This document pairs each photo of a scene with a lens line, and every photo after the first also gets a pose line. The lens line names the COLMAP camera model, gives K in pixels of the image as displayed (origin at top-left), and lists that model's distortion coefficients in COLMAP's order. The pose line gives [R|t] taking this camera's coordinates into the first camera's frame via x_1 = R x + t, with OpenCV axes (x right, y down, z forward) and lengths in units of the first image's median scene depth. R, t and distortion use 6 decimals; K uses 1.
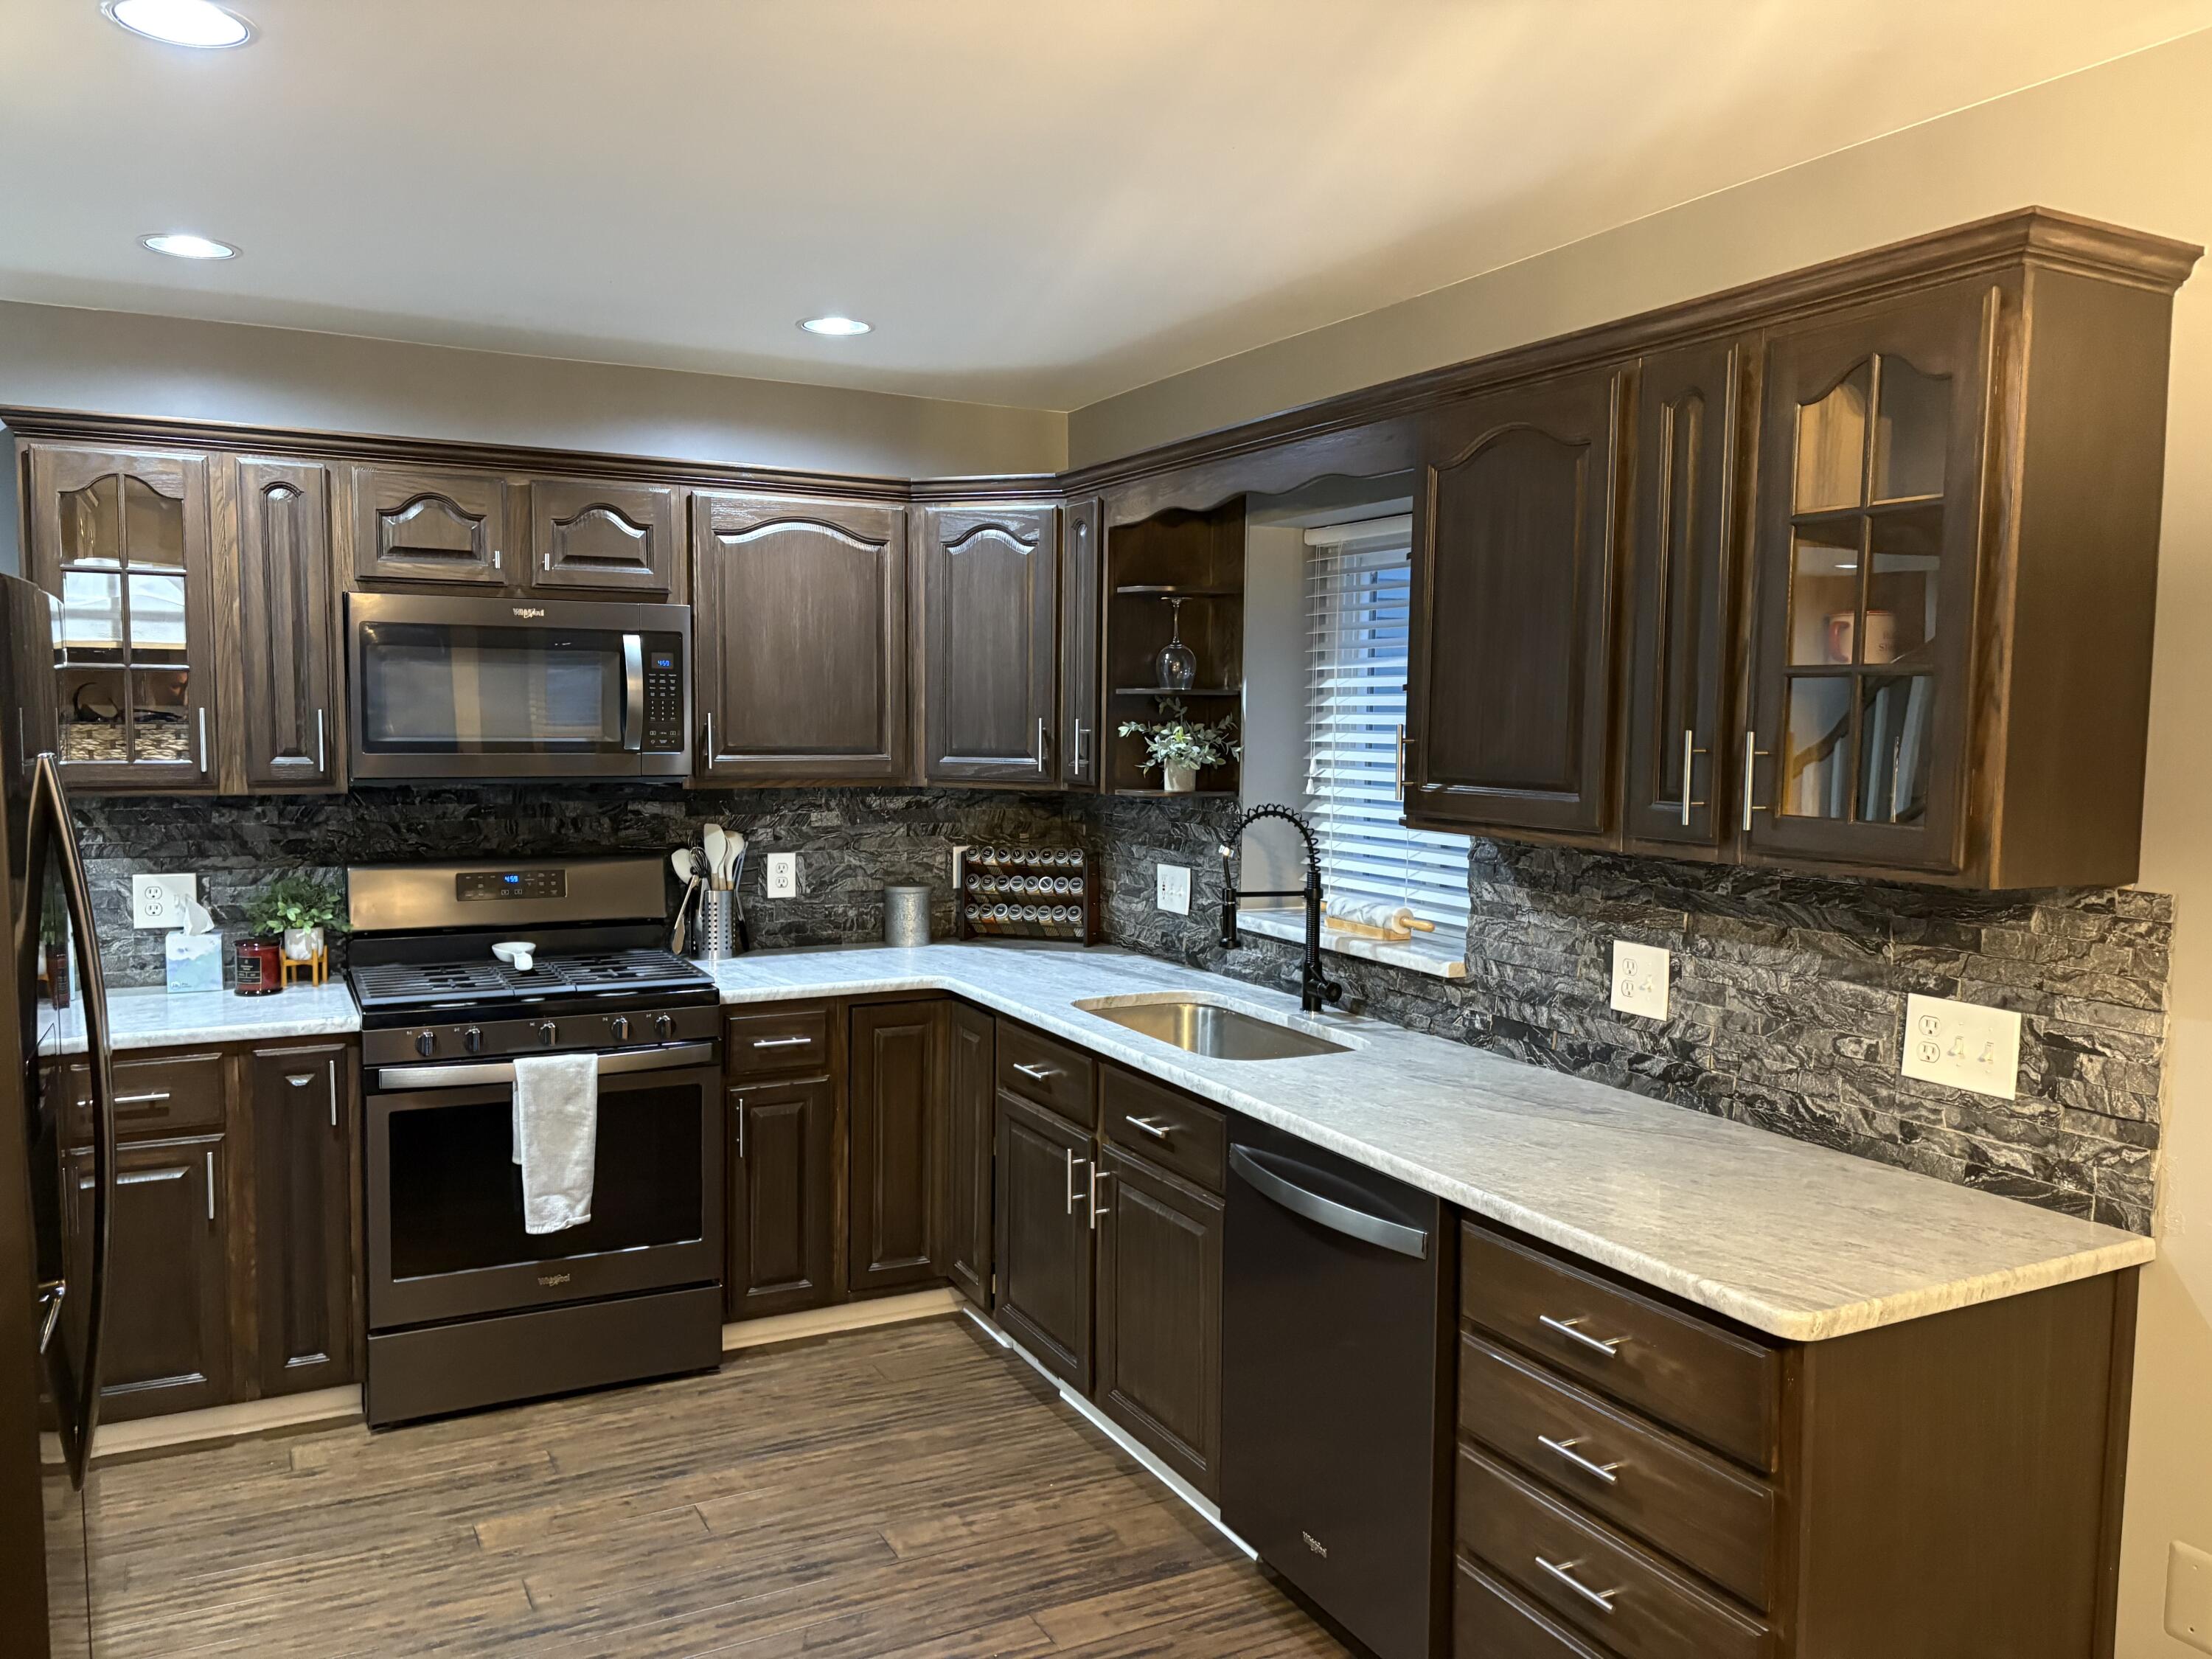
lens RADIAL K [[1664.8, 0, 1107.3], [0, 1664.8, 827.3], [0, 0, 1]] dist [0.033086, -0.025984]
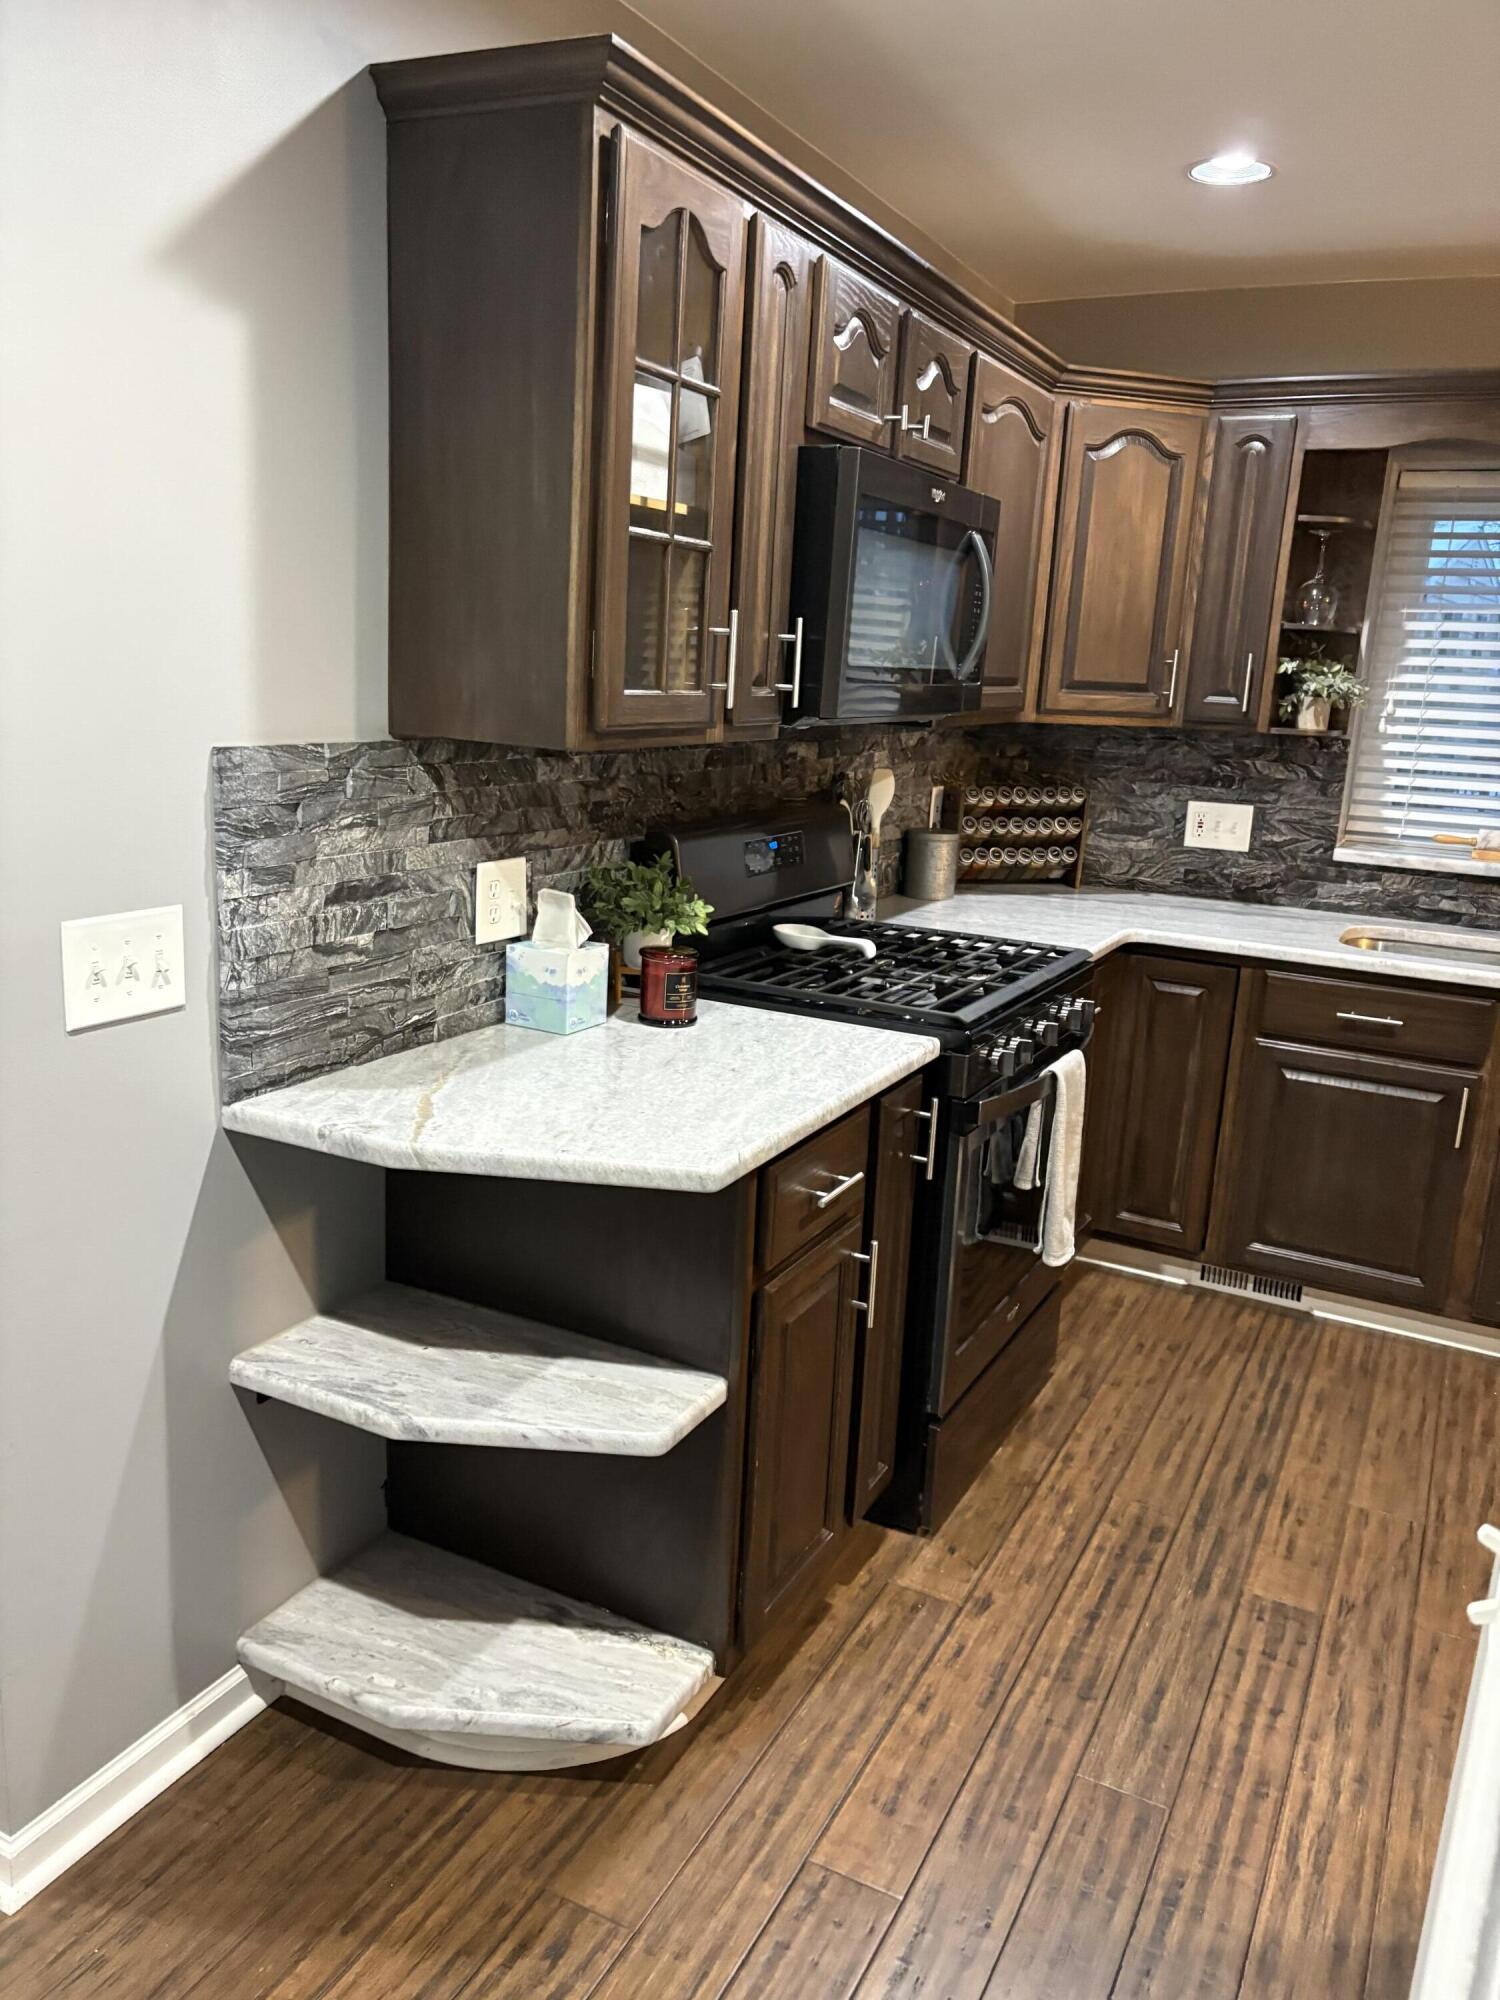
lens RADIAL K [[1505.3, 0, 744.9], [0, 1505.3, 1005.5], [0, 0, 1]] dist [0.033086, -0.025984]
pose [[0.823727, -0.100911, 0.557935, -0.796009], [0.001372, 0.984387, 0.176015, -0.019897], [-0.566985, -0.144223, 0.811004, 0.438027]]
